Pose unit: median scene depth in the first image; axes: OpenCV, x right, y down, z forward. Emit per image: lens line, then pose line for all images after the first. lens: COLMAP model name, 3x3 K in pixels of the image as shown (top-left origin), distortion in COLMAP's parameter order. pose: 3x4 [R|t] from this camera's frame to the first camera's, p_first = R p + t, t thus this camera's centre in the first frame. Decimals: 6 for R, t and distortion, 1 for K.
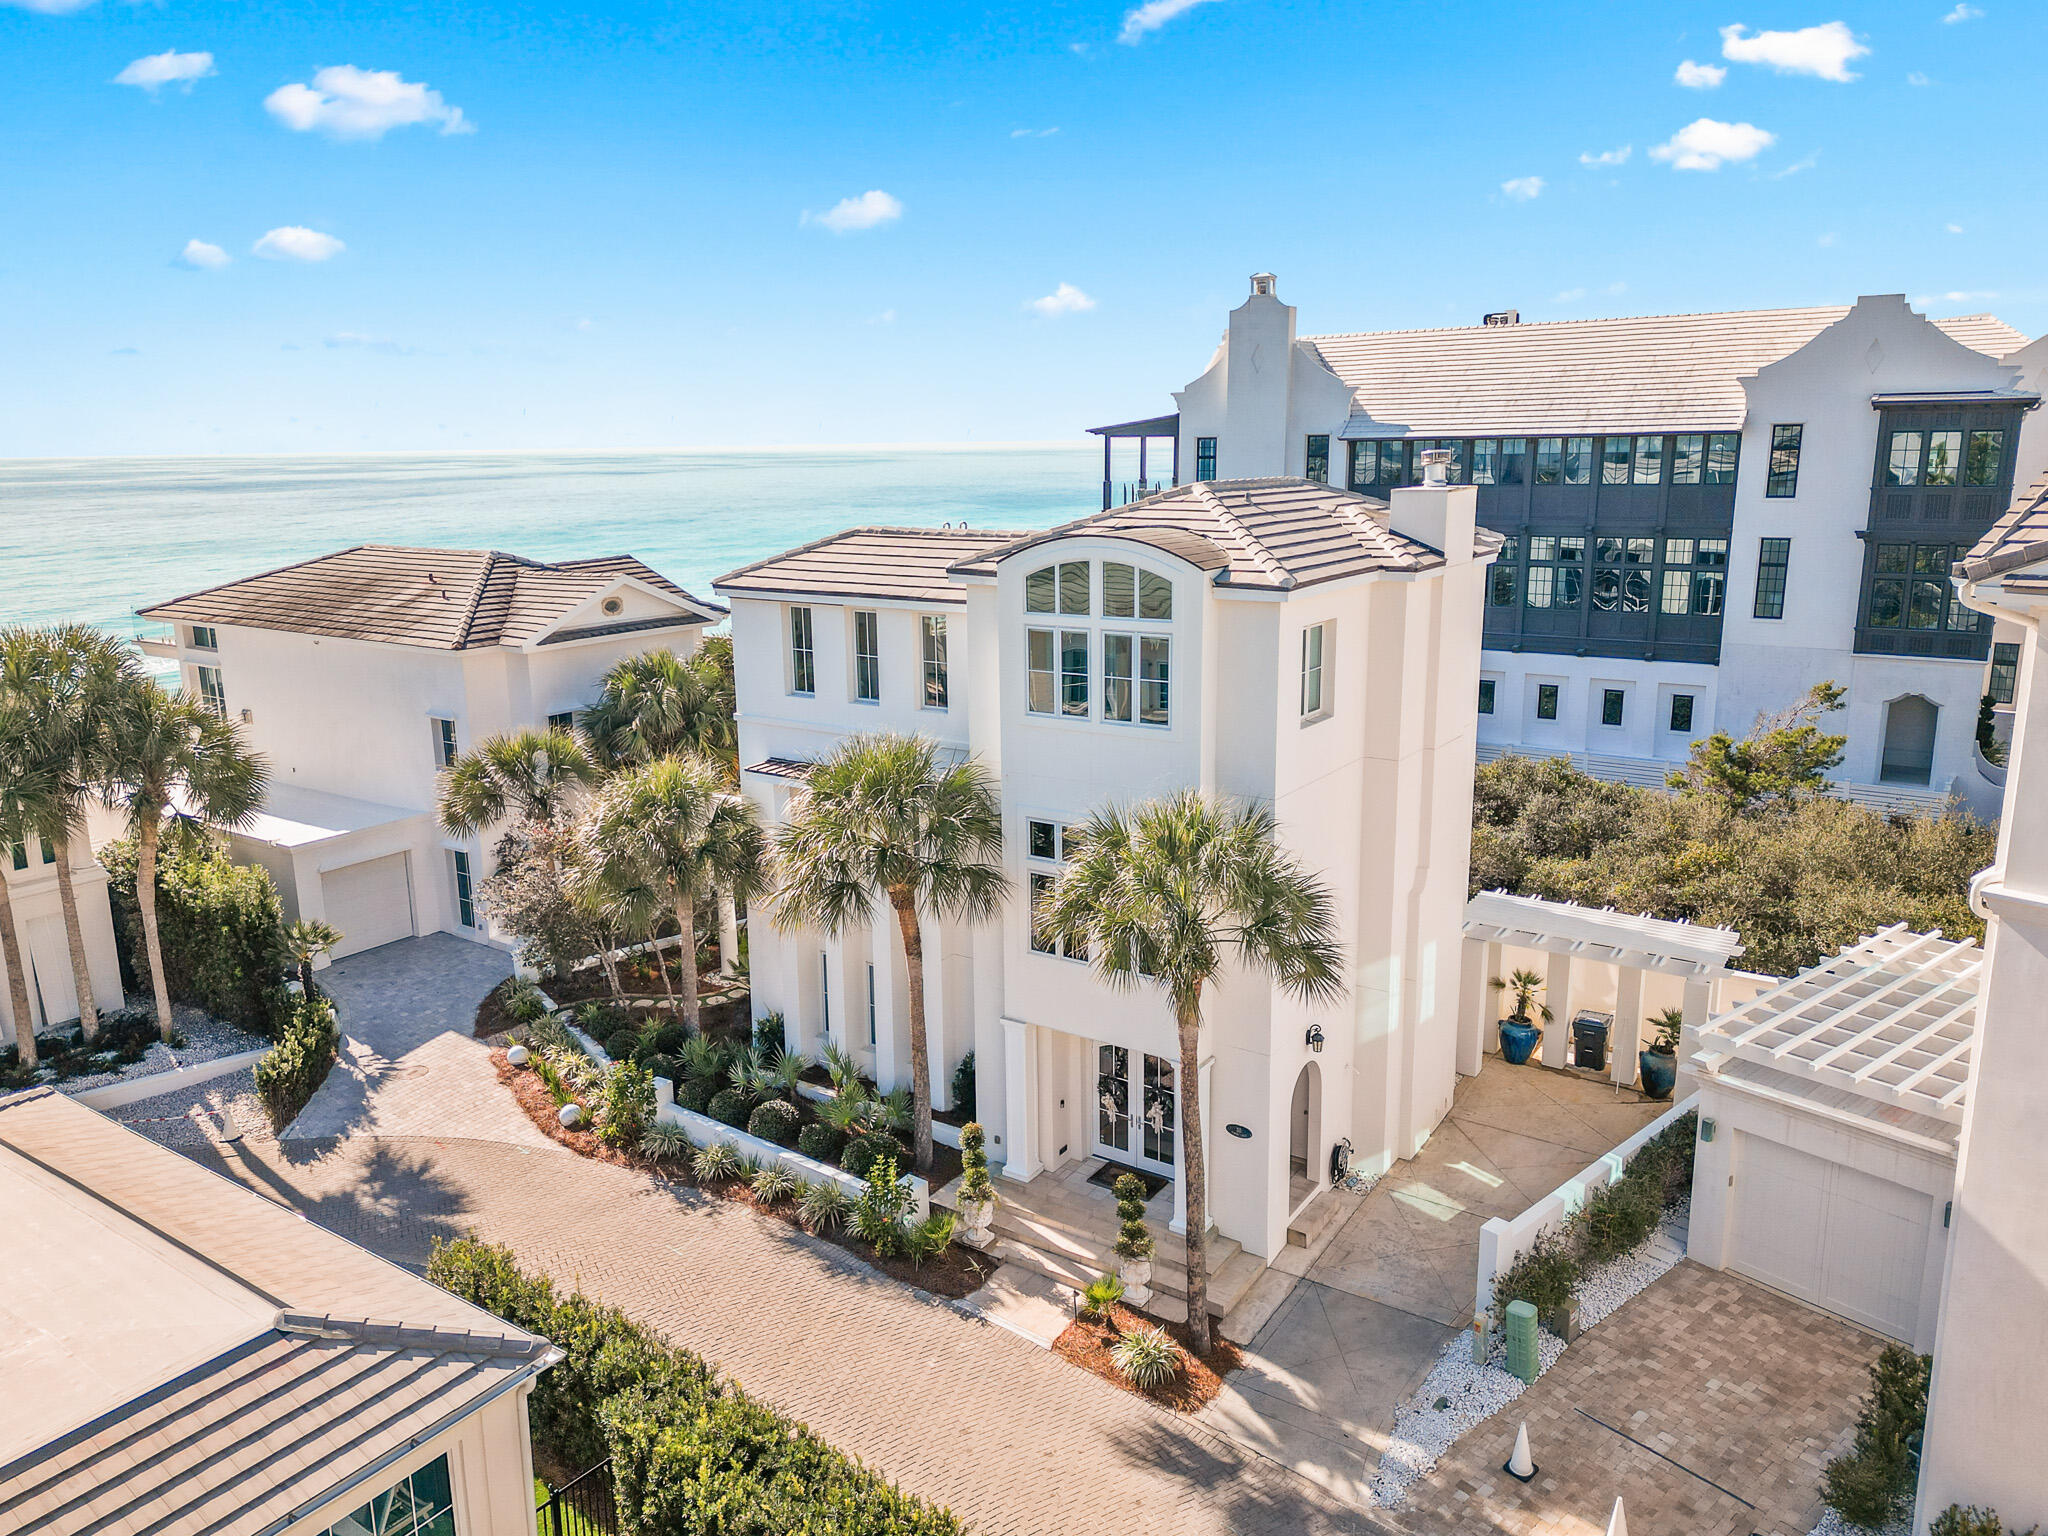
lens RADIAL K [[1446.2, 0, 1019.5], [0, 1446.2, 768.6], [0, 0, 1]] dist [0.074680, -0.062599]
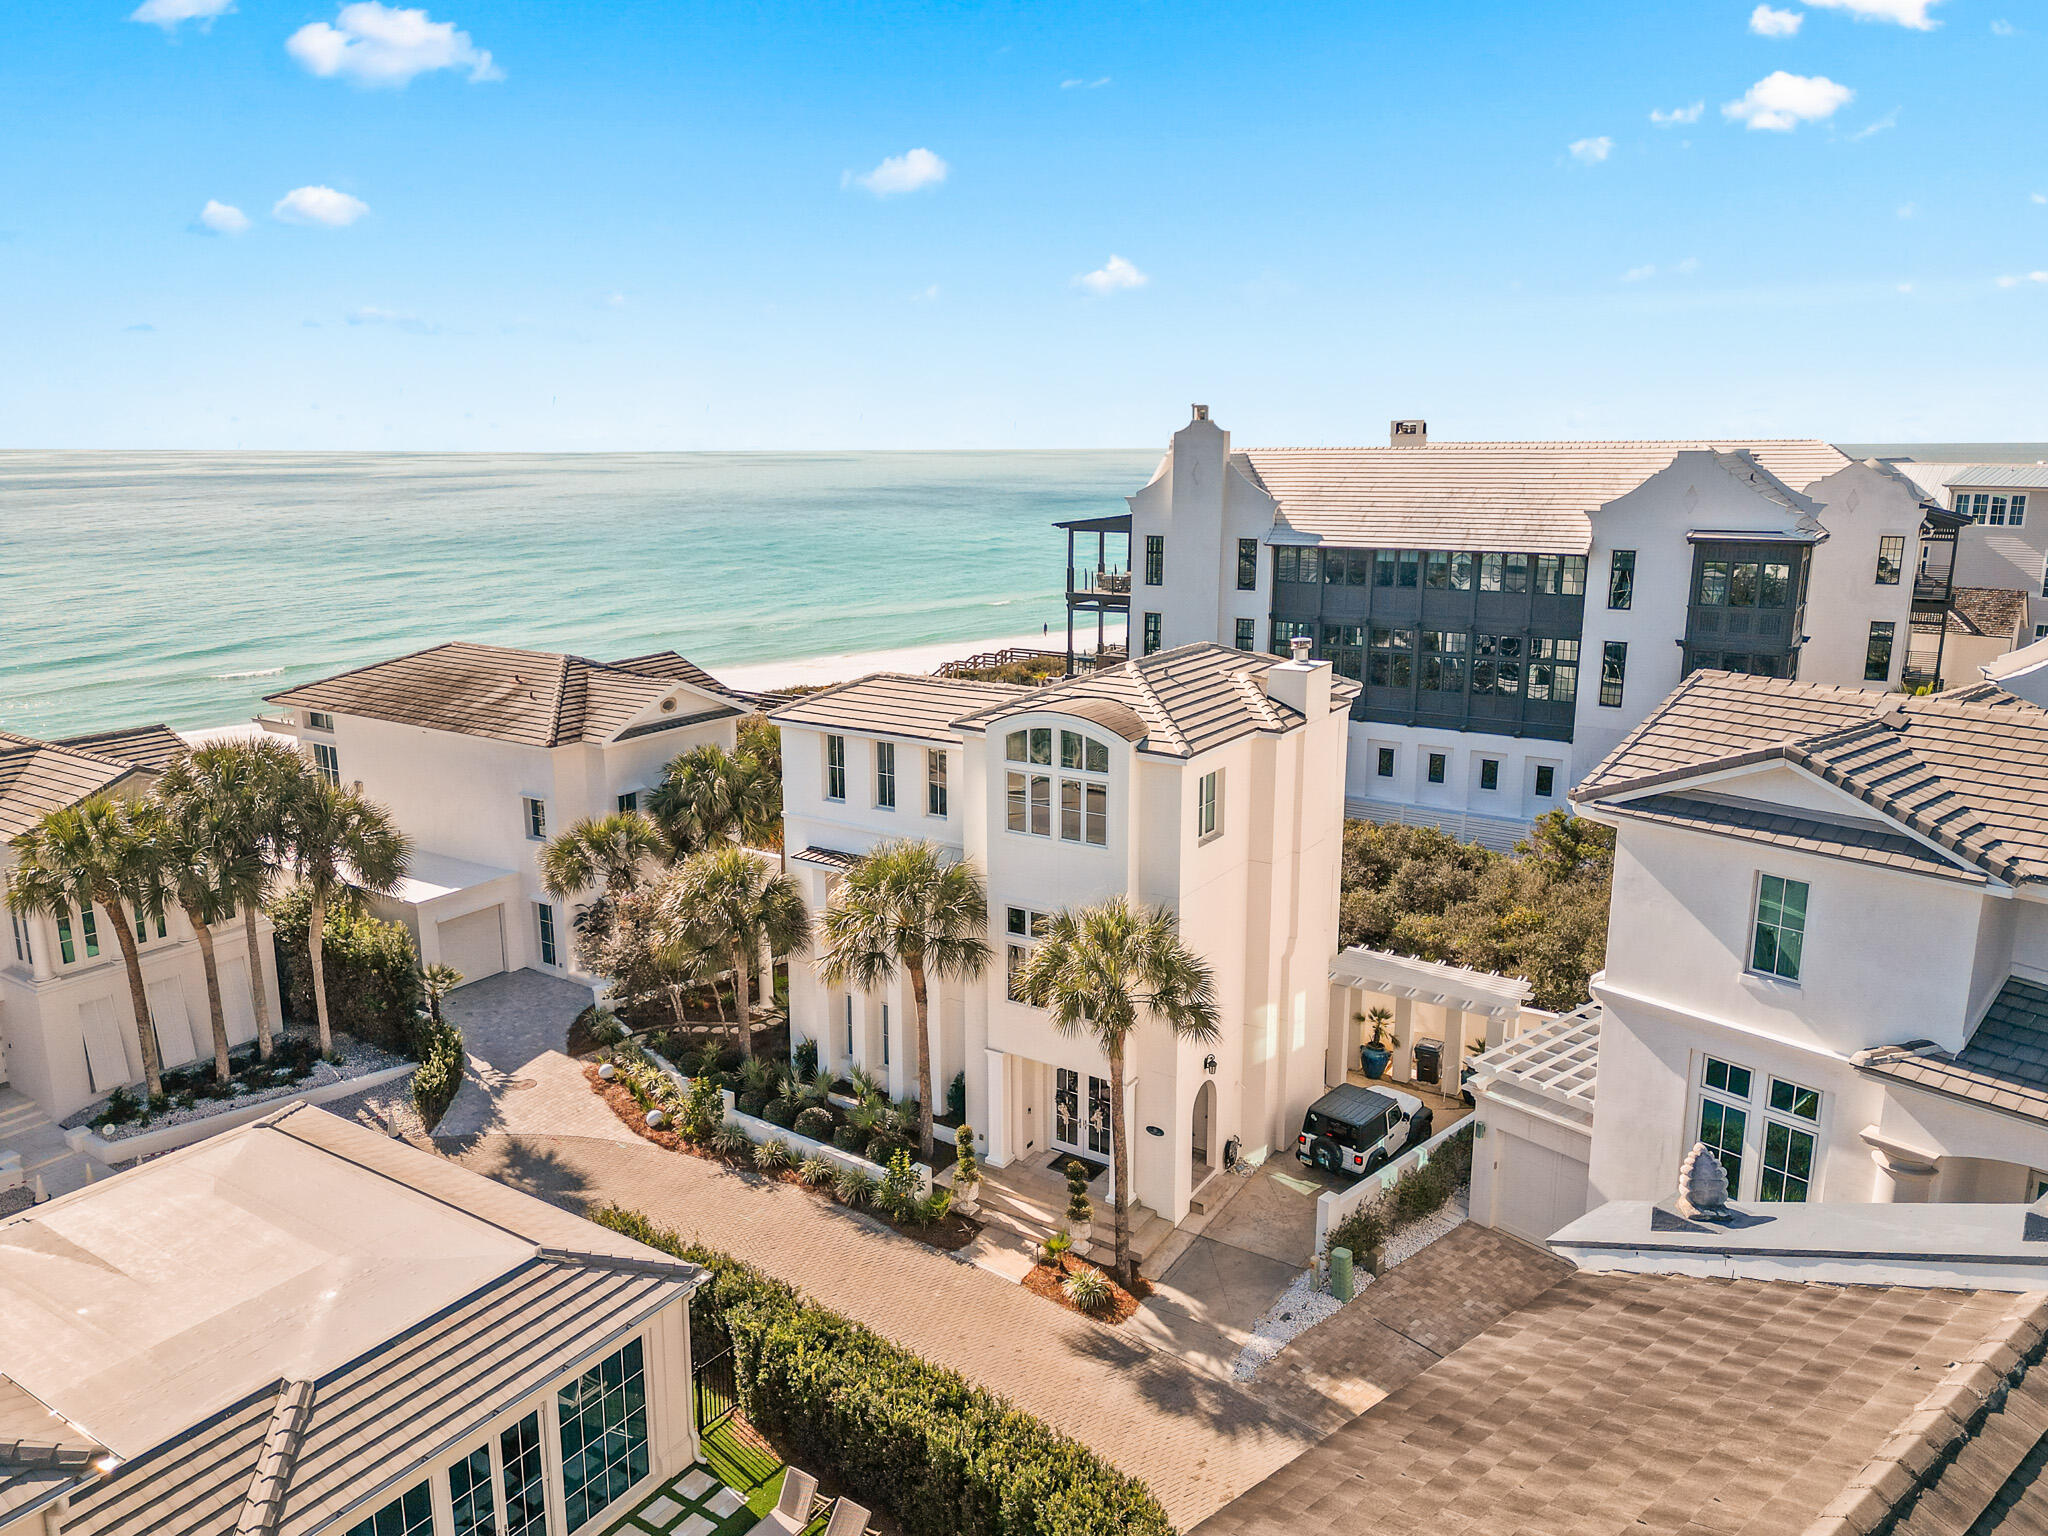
lens RADIAL K [[1432.0, 0, 1024.0], [0, 1432.0, 768.0], [0, 0, 1]] dist [0.083092, -0.078622]
pose [[0.999652, 0.006276, 0.025609, -0.012471], [-0.006303, 0.999980, 0.000968, -0.094051], [-0.025603, -0.001129, 0.999672, -0.356739]]
